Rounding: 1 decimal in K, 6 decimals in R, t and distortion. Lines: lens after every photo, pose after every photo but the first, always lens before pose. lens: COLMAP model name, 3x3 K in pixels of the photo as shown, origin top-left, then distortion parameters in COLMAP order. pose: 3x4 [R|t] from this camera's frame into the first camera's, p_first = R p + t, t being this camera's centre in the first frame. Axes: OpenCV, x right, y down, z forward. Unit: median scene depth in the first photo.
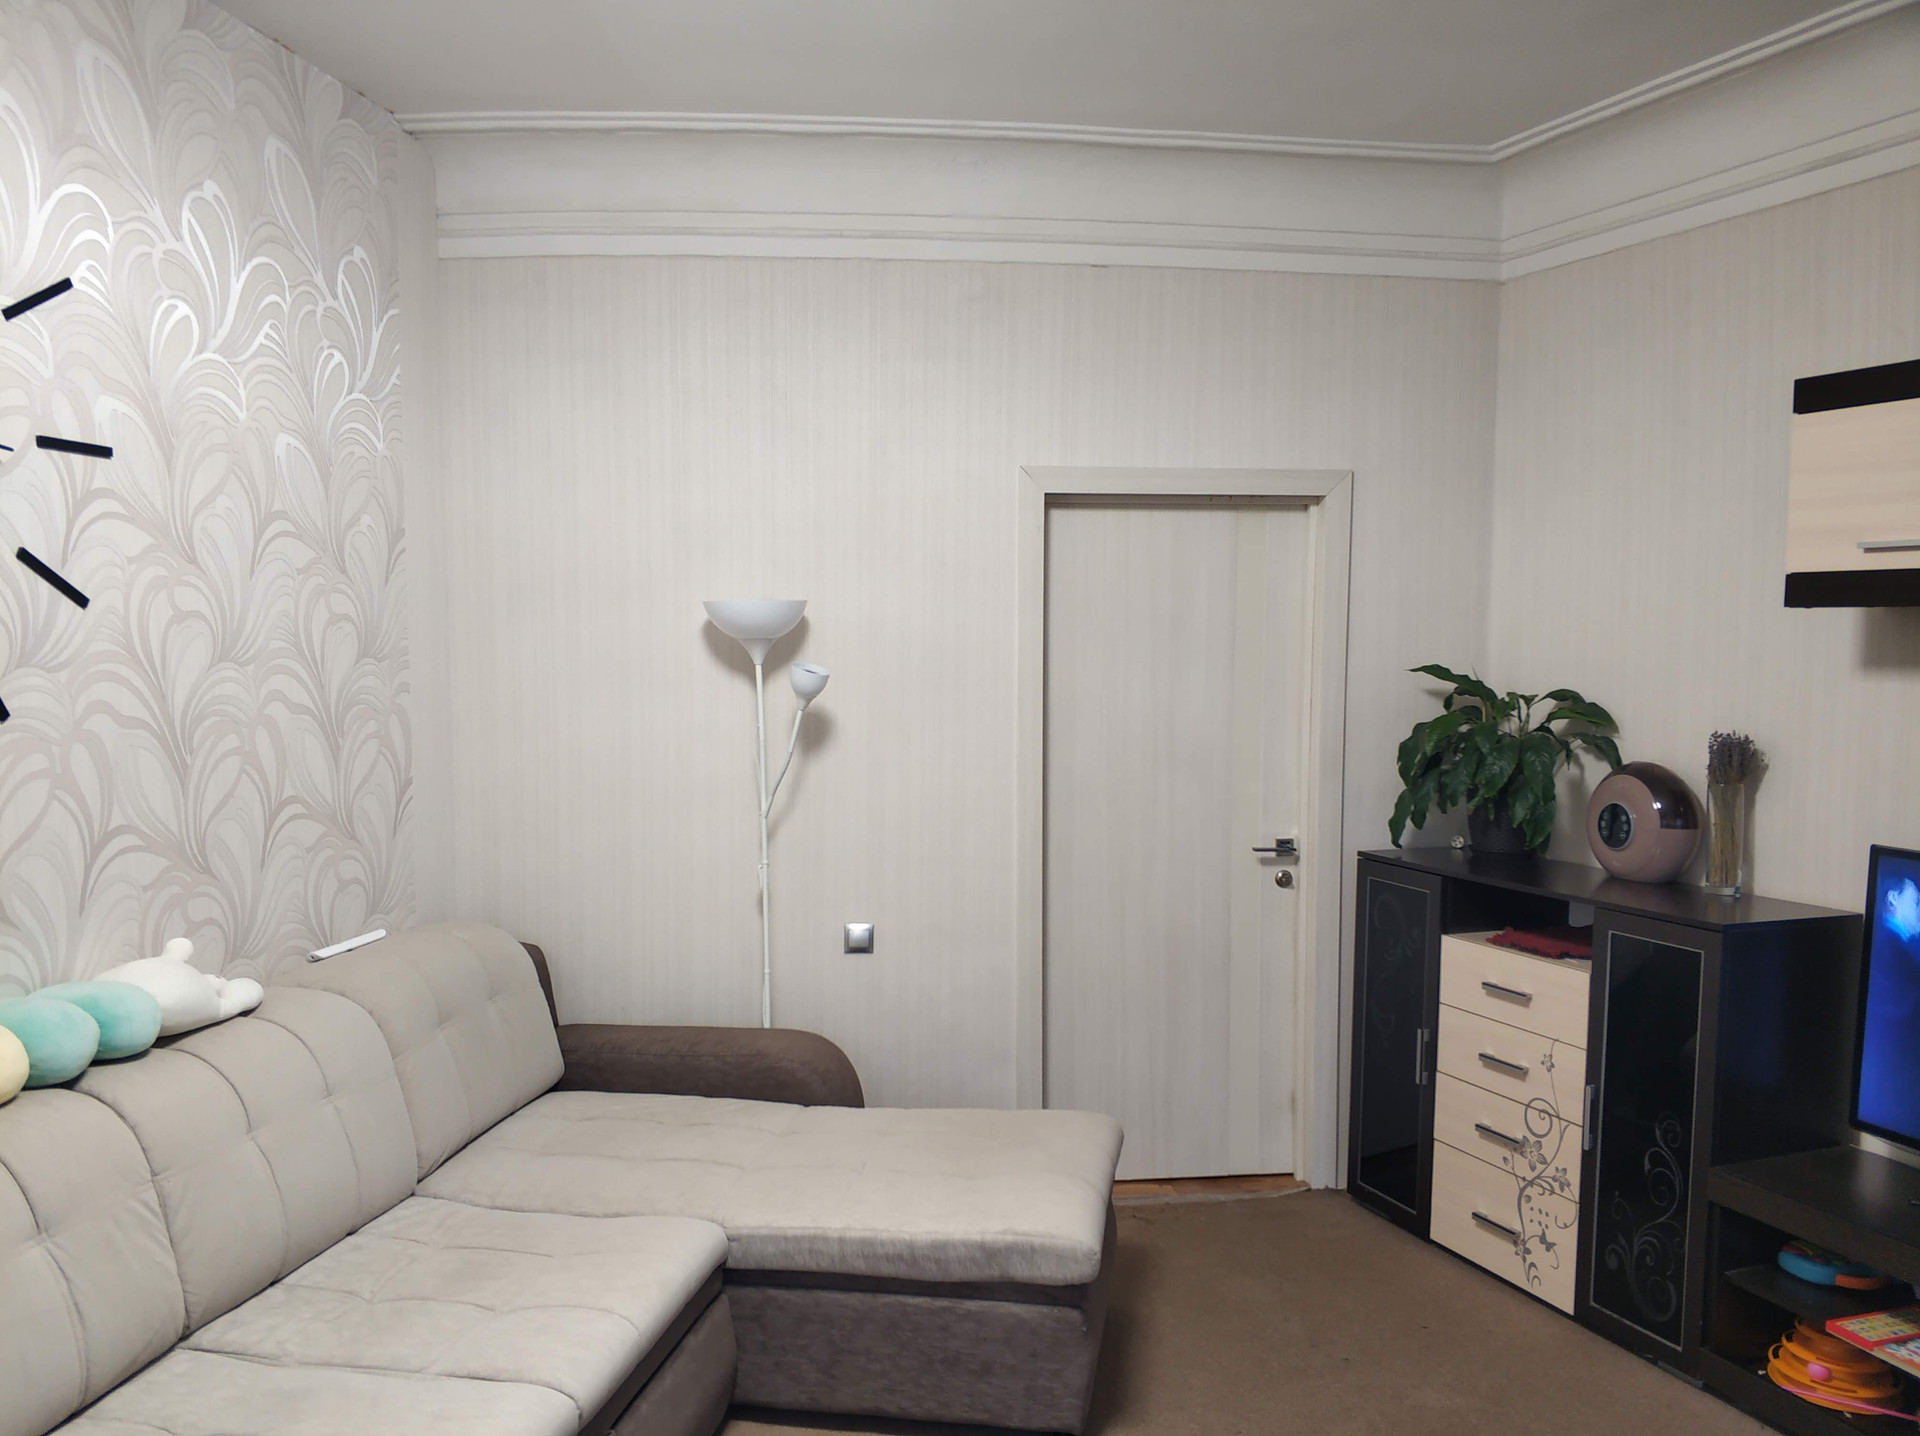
lens RADIAL K [[1482.5, 0, 955.6], [0, 1482.5, 790.1], [0, 0, 1]] dist [0.012292, 0.003627]
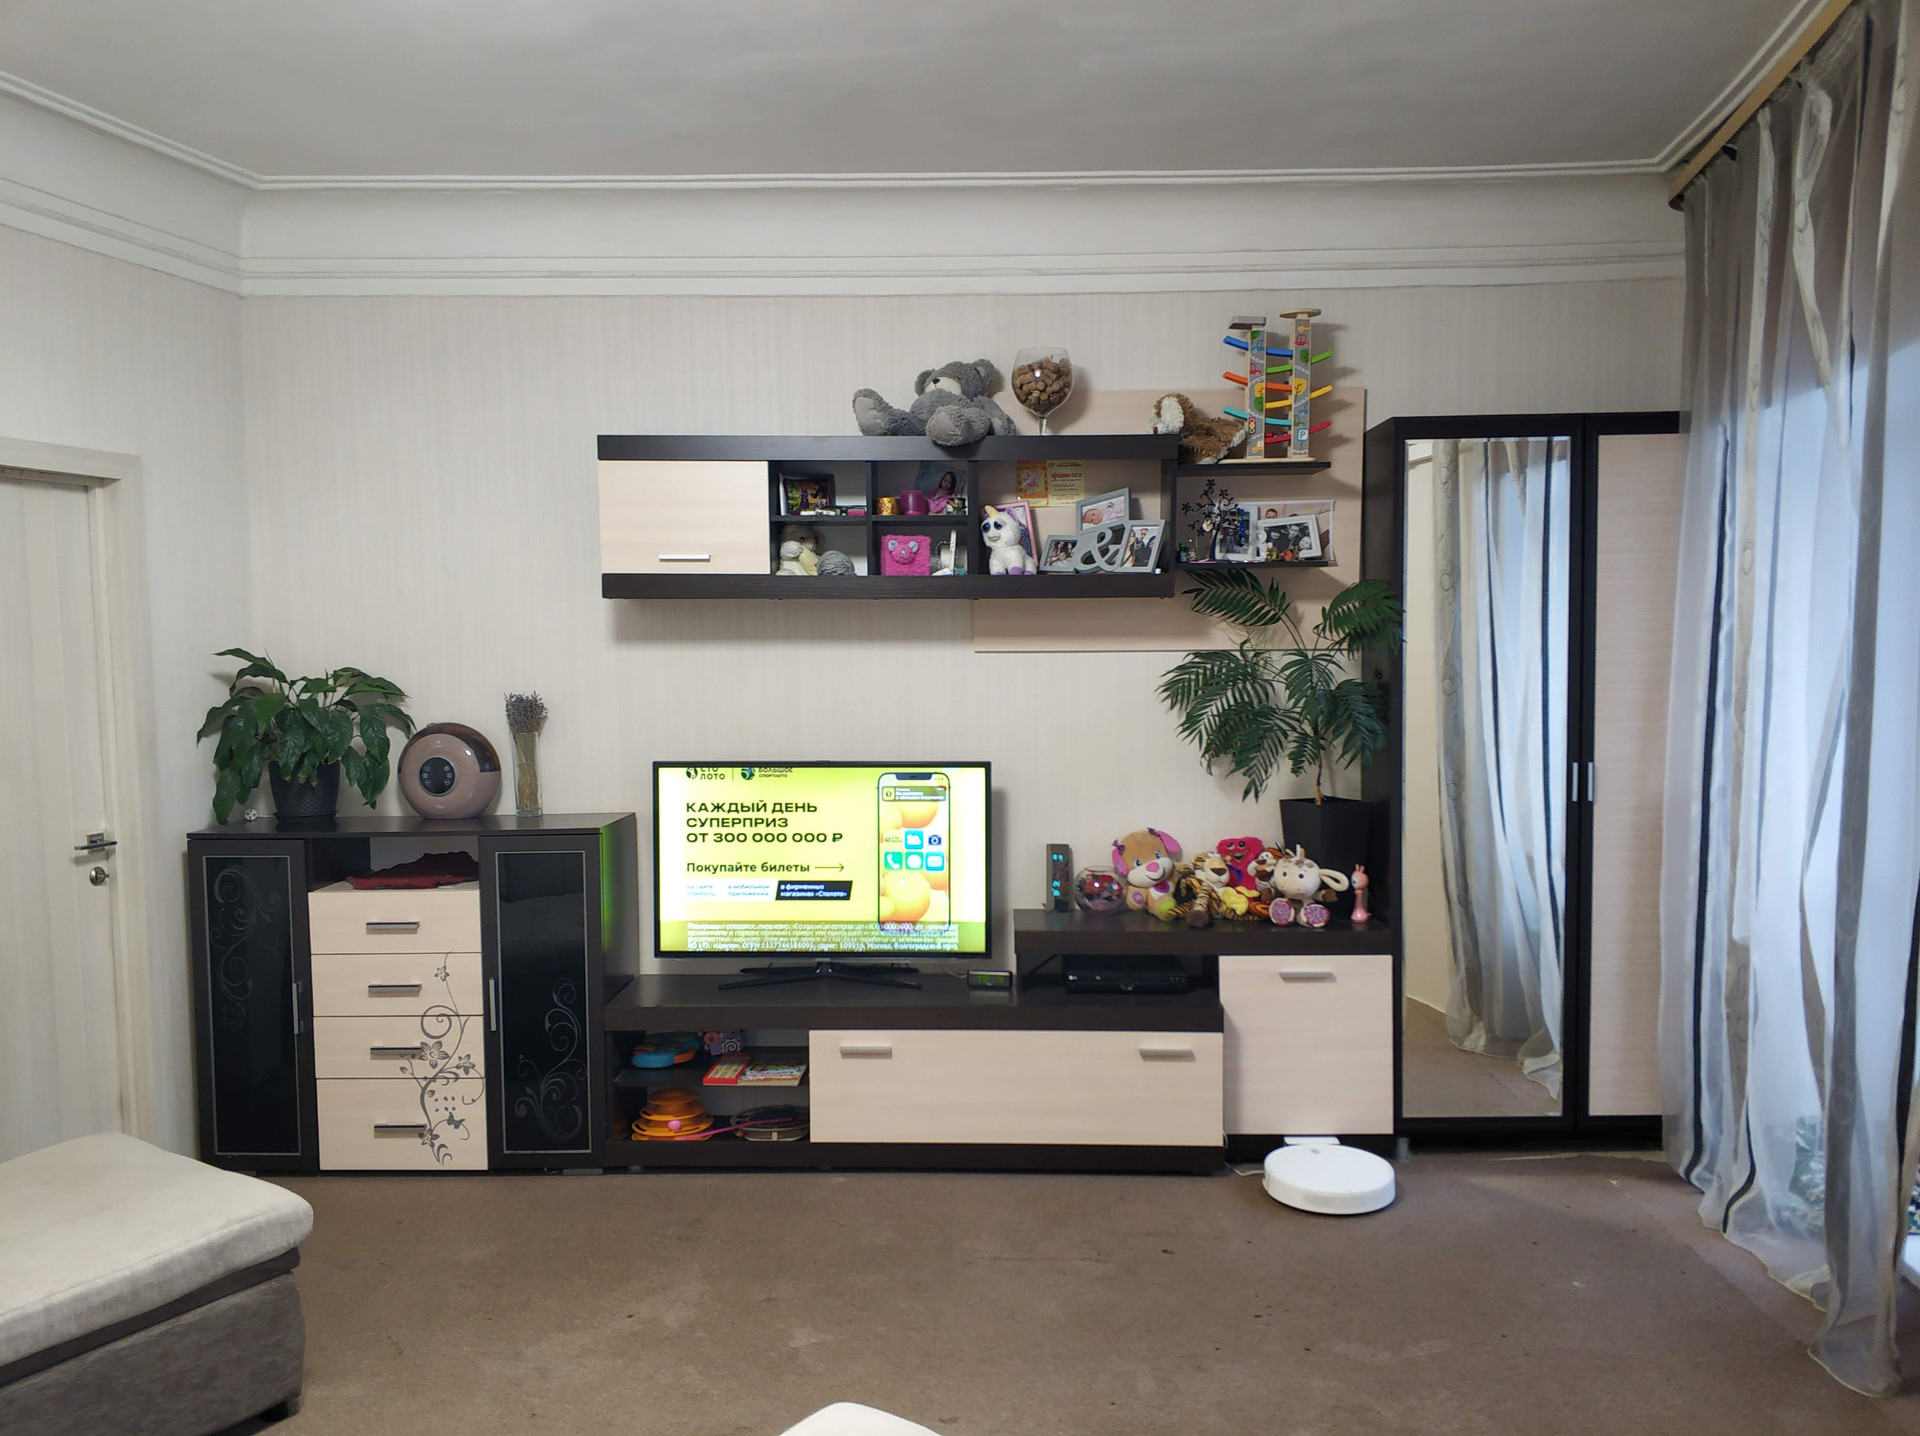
lens RADIAL K [[1482.5, 0, 955.6], [0, 1482.5, 790.1], [0, 0, 1]] dist [0.012292, 0.003627]
pose [[0.415561, -0.105008, 0.903483, -0.495792], [0.104266, 0.992265, 0.067369, -0.002179], [-0.903569, 0.066206, 0.423296, 0.103282]]
